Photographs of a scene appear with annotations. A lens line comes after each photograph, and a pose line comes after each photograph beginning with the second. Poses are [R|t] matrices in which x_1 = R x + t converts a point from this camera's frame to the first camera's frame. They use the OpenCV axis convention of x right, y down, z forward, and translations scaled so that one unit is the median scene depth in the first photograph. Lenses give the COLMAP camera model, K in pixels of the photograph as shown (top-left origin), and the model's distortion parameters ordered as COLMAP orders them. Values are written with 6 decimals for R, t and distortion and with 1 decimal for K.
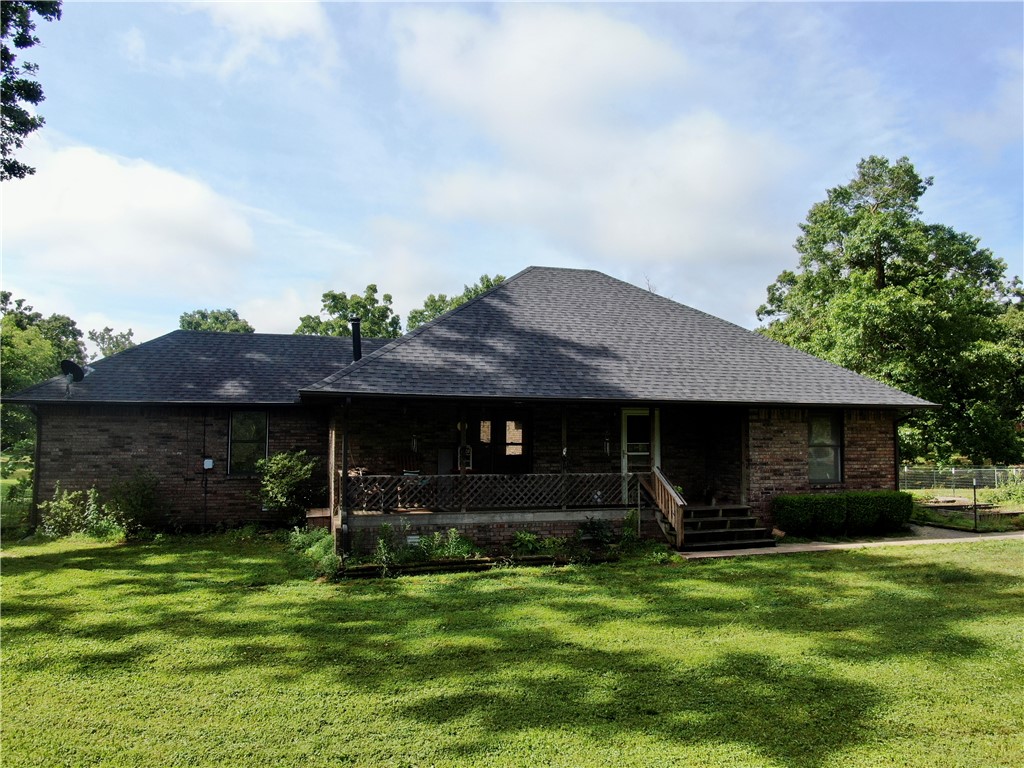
lens RADIAL K [[729.7, 0, 519.7], [0, 729.7, 384.5], [0, 0, 1]] dist [-0.007993, 0.005585]
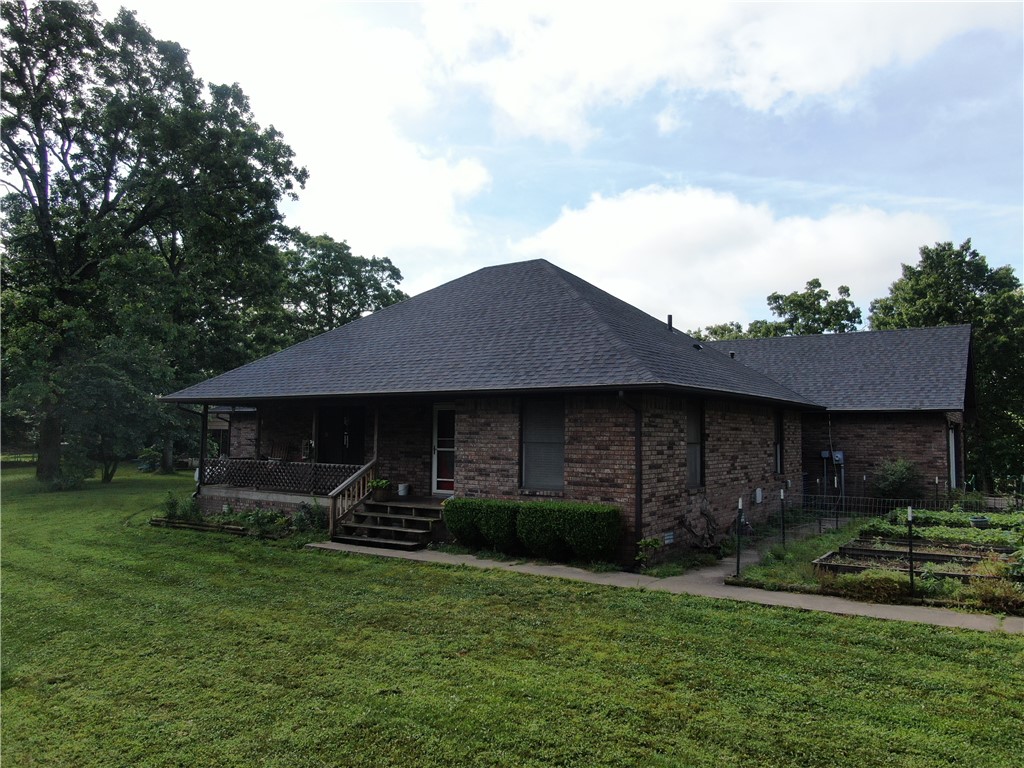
lens RADIAL K [[727.9, 0, 512.0], [0, 727.9, 384.0], [0, 0, 1]] dist [0.025632, -0.000050]
pose [[0.631033, -0.054485, -0.773840, 1.024703], [0.041773, 0.998470, -0.036237, 0.048560], [0.774631, -0.009458, 0.632343, 0.476504]]
